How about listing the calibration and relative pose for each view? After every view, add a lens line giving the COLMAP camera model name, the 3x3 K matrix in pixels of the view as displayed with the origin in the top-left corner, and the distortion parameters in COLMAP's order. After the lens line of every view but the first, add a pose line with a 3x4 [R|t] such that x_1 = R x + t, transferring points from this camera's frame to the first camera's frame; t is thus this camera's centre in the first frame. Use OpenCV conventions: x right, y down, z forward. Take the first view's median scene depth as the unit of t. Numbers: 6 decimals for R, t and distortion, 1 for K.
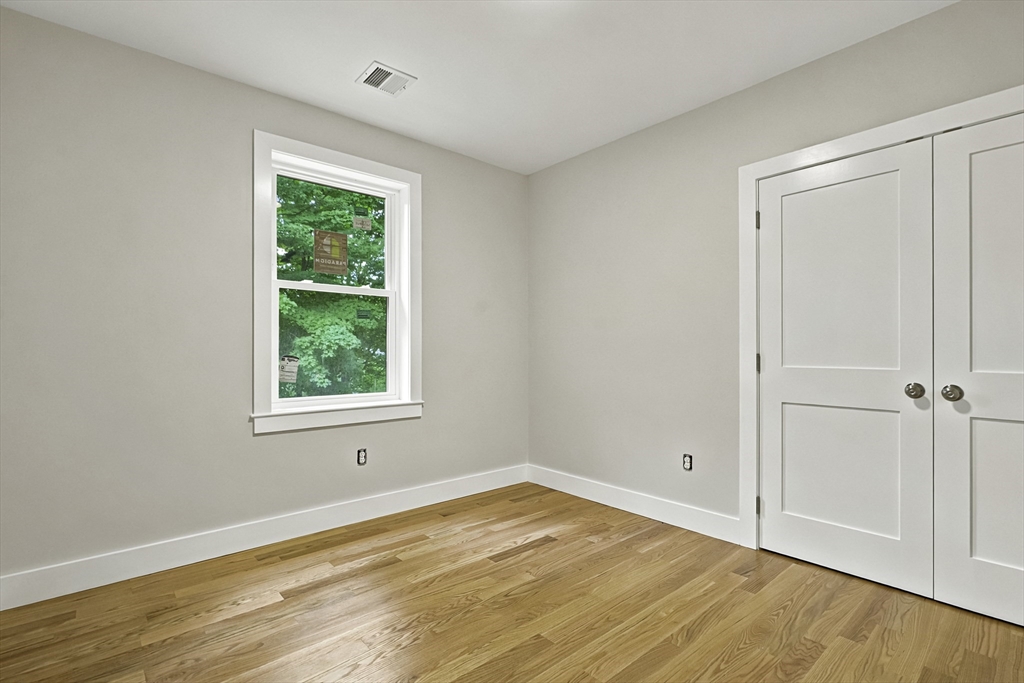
lens RADIAL K [[477.3, 0, 518.0], [0, 477.3, 340.5], [0, 0, 1]] dist [0.011198, -0.000326]
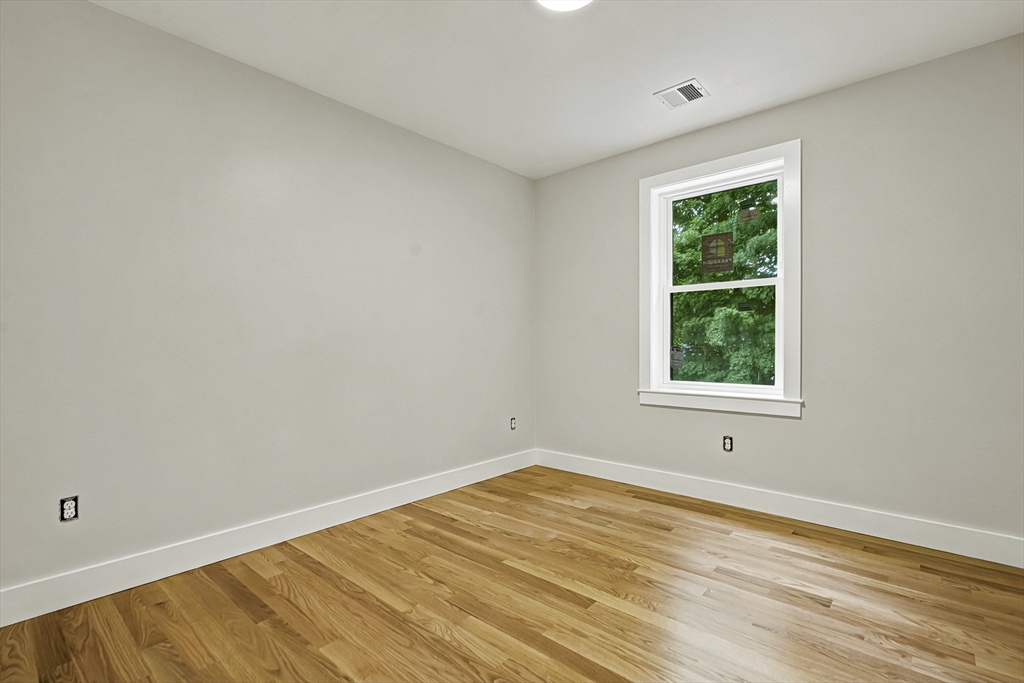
lens RADIAL K [[477.3, 0, 513.1], [0, 477.3, 340.8], [0, 0, 1]] dist [0.011198, -0.000326]
pose [[0.130931, -0.008308, -0.991357, 0.653261], [0.024172, 0.999694, -0.005186, 0.011825], [0.991097, -0.023284, 0.131092, 0.402887]]
